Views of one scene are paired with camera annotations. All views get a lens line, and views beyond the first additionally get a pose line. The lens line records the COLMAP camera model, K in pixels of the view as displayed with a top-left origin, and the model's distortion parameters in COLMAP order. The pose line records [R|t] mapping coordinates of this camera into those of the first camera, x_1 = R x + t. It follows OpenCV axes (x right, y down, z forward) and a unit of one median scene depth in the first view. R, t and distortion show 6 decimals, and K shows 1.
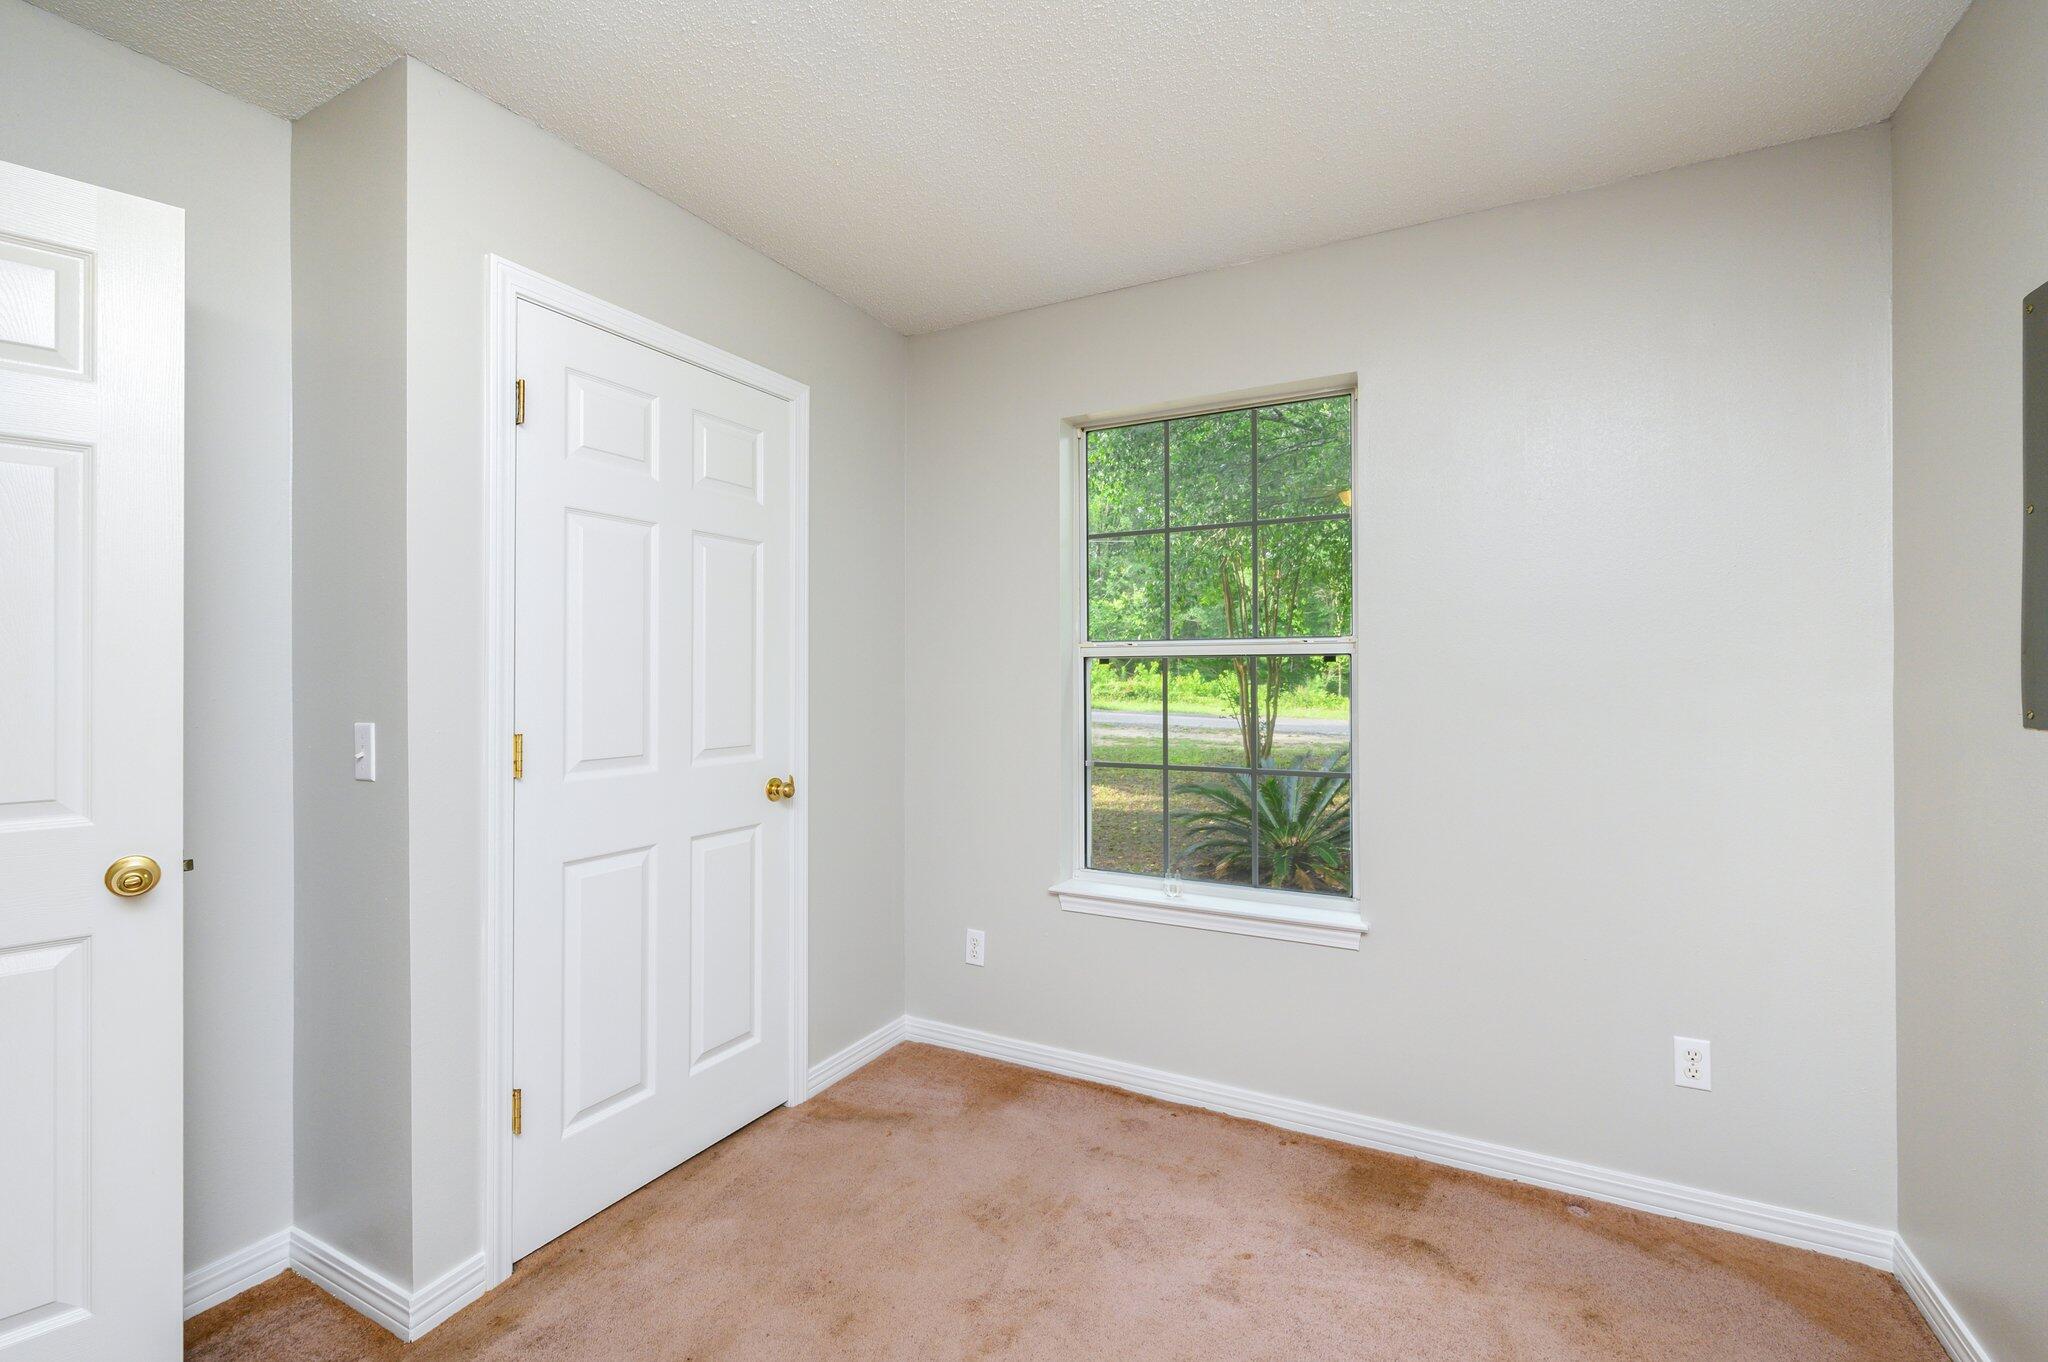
lens RADIAL K [[866.5, 0, 1022.6], [0, 866.5, 680.8], [0, 0, 1]] dist [0.002884, 0.000442]
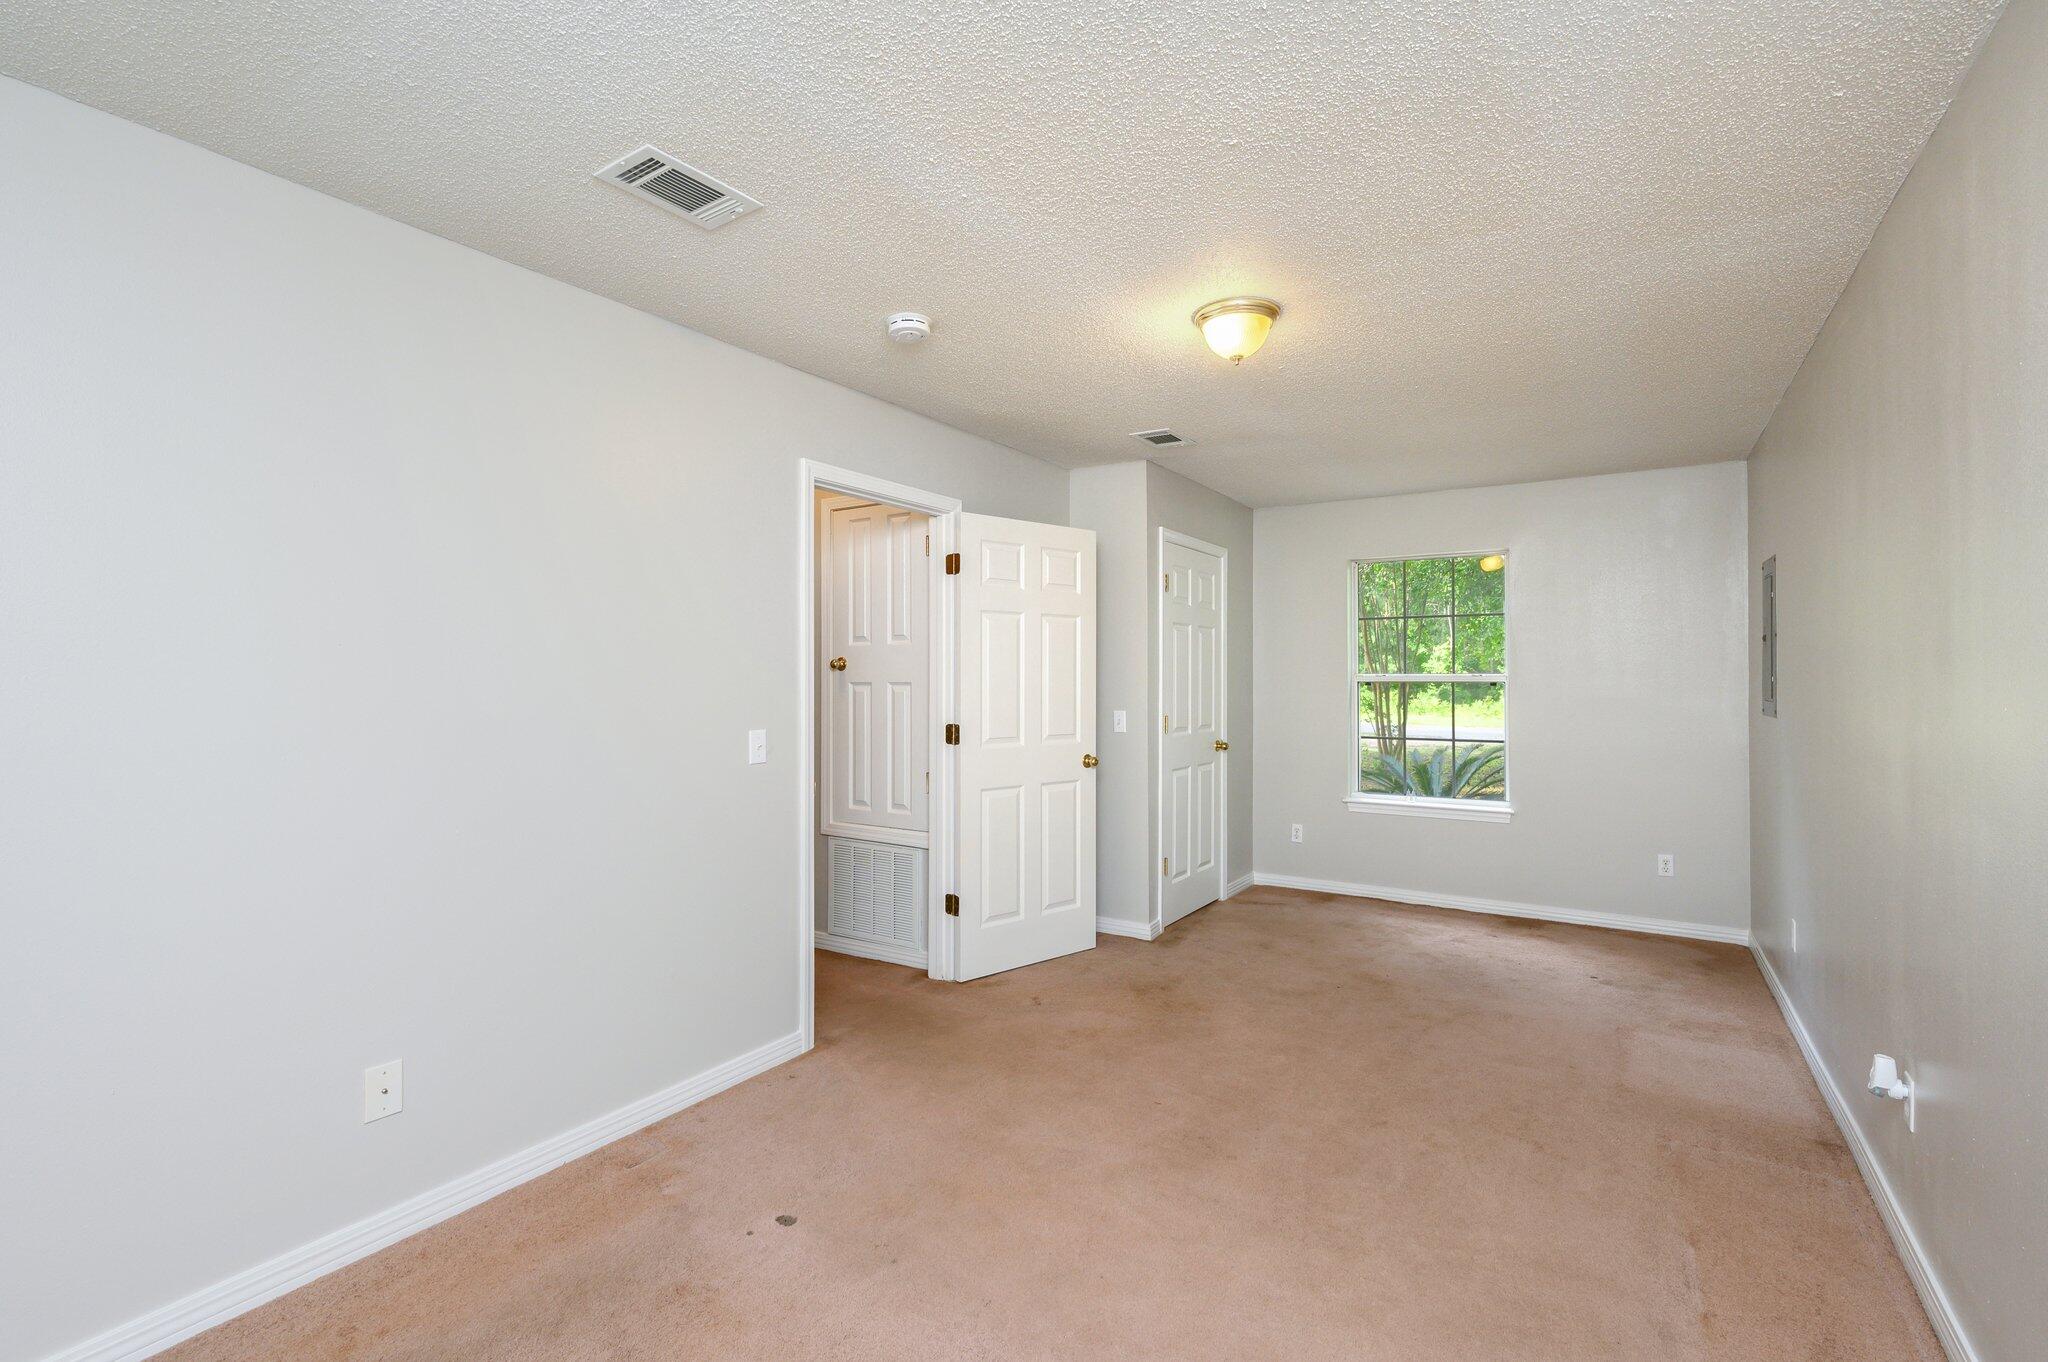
lens RADIAL K [[878.0, 0, 1039.0], [0, 878.0, 683.6], [0, 0, 1]] dist [-0.002701, -0.000616]
pose [[0.996489, 0.004126, -0.083628, -0.617259], [-0.004338, 0.999988, -0.002351, -0.020843], [0.083617, 0.002705, 0.996494, -1.307322]]
